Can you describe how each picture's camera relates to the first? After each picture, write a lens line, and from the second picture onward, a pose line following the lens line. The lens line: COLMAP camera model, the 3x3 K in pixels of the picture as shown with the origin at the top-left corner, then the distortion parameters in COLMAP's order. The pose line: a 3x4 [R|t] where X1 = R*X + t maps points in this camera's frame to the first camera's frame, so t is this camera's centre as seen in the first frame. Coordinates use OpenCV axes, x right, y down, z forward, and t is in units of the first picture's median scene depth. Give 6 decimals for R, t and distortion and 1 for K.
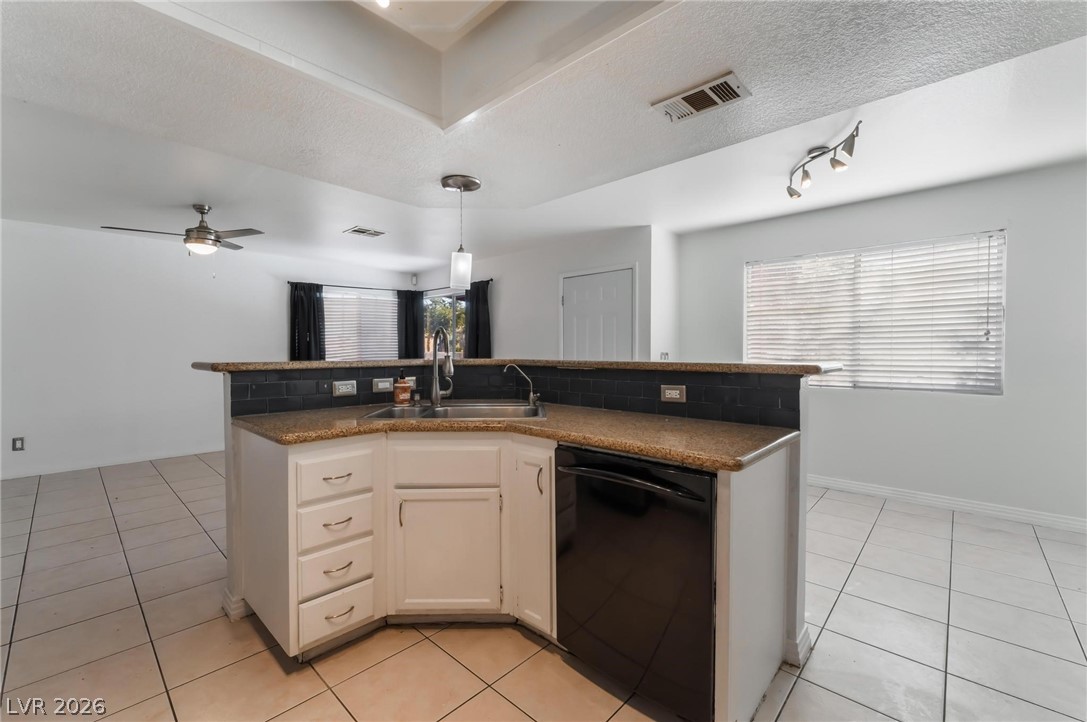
lens RADIAL K [[447.3, 0, 554.2], [0, 447.3, 353.0], [0, 0, 1]] dist [-0.012251, 0.002227]
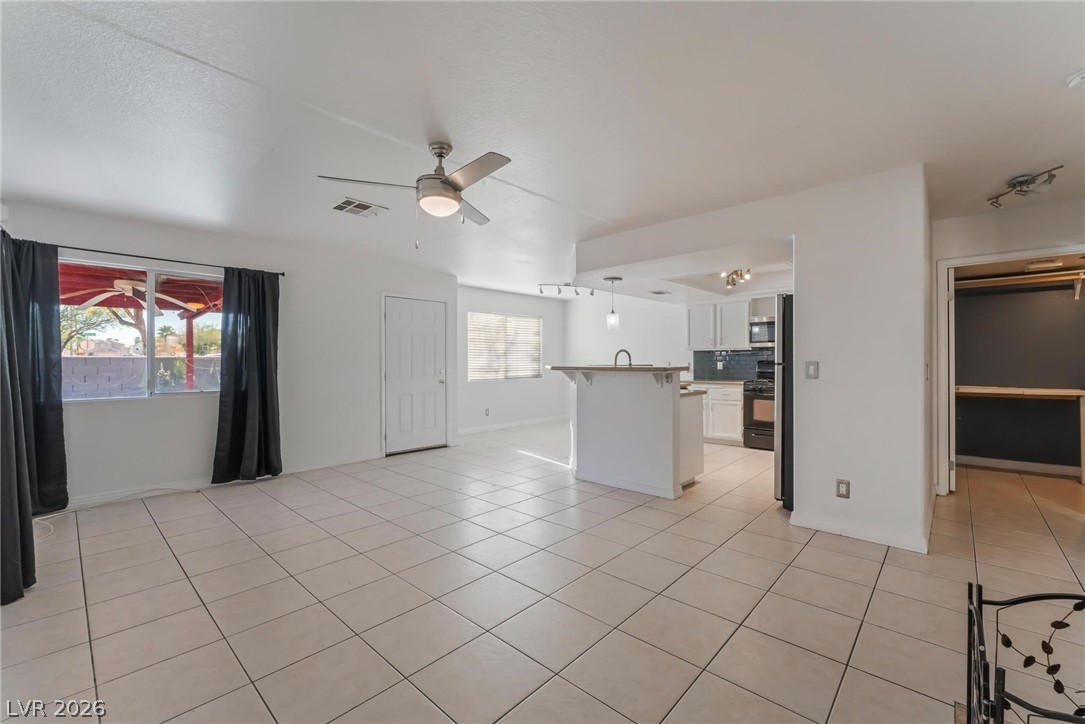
lens RADIAL K [[449.2, 0, 551.9], [0, 449.2, 360.8], [0, 0, 1]] dist [-0.009954, -0.000618]
pose [[-0.018222, 0.001919, 0.999832, -1.491993], [0.010124, 0.999947, -0.001735, -0.002366], [-0.999783, 0.010090, -0.018240, 0.839082]]
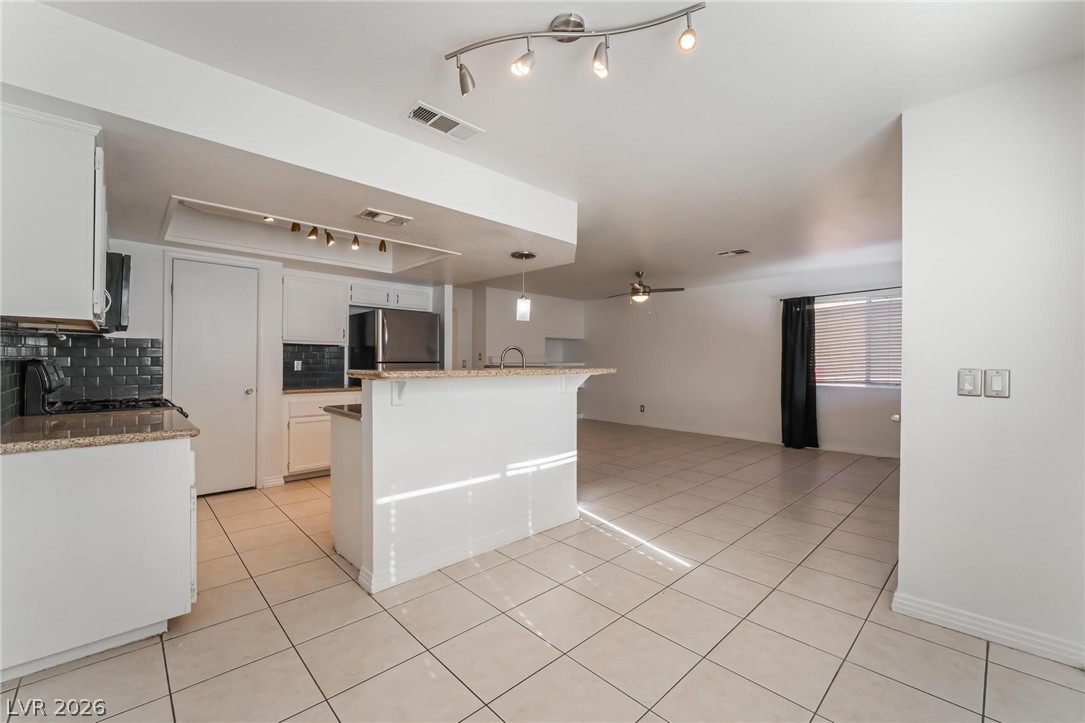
lens RADIAL K [[449.2, 0, 524.1], [0, 449.2, 362.4], [0, 0, 1]] dist [-0.009954, -0.000618]
pose [[-0.096630, 0.007046, -0.995295, 0.895379], [-0.015506, 0.999843, 0.008584, -0.005778], [0.995200, 0.016262, -0.096506, 0.741534]]
